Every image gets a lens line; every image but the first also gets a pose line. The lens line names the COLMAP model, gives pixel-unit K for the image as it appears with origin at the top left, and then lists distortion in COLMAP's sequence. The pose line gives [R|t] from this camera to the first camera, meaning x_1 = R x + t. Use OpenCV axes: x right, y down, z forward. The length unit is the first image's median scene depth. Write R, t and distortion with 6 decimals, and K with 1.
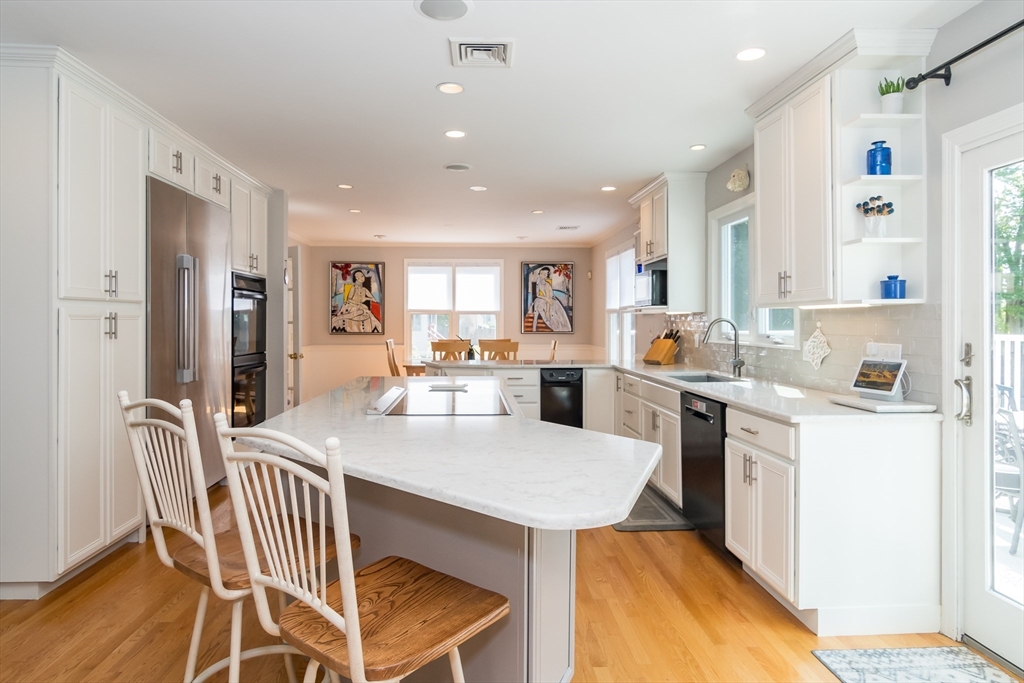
lens RADIAL K [[612.2, 0, 499.4], [0, 612.2, 321.9], [0, 0, 1]] dist [-0.001921, -0.000279]
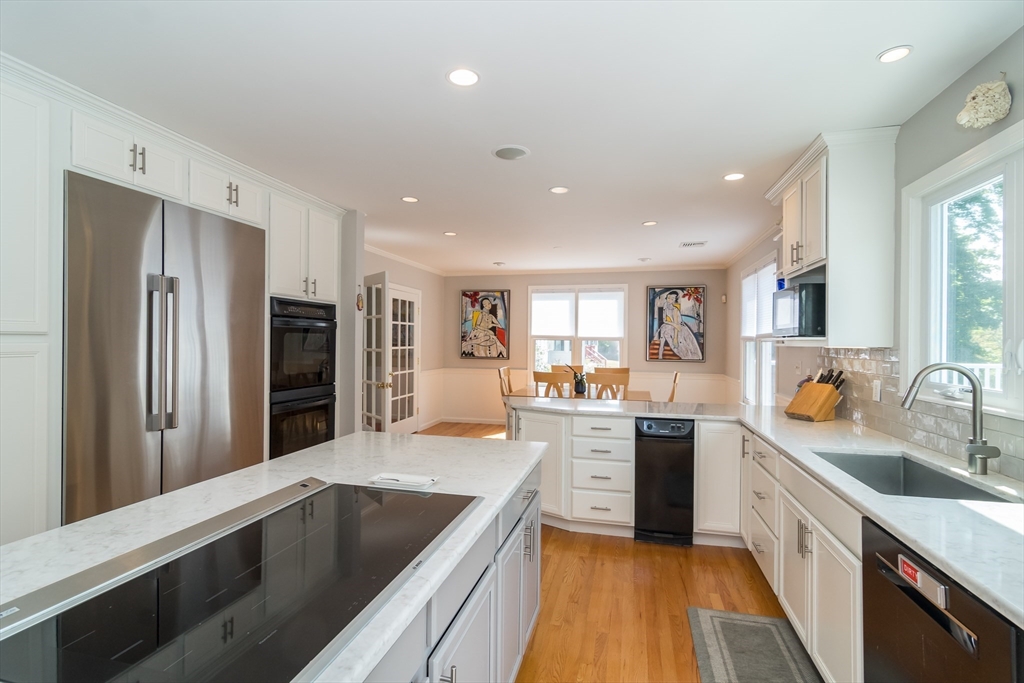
lens RADIAL K [[489.8, 0, 512.0], [0, 489.8, 341.5], [0, 0, 1]] dist [0.000191, 0.000417]
pose [[0.958968, 0.007530, -0.283414, 0.051862], [-0.007902, 0.999969, -0.000167, -0.009680], [0.283404, 0.002399, 0.958998, 0.206732]]
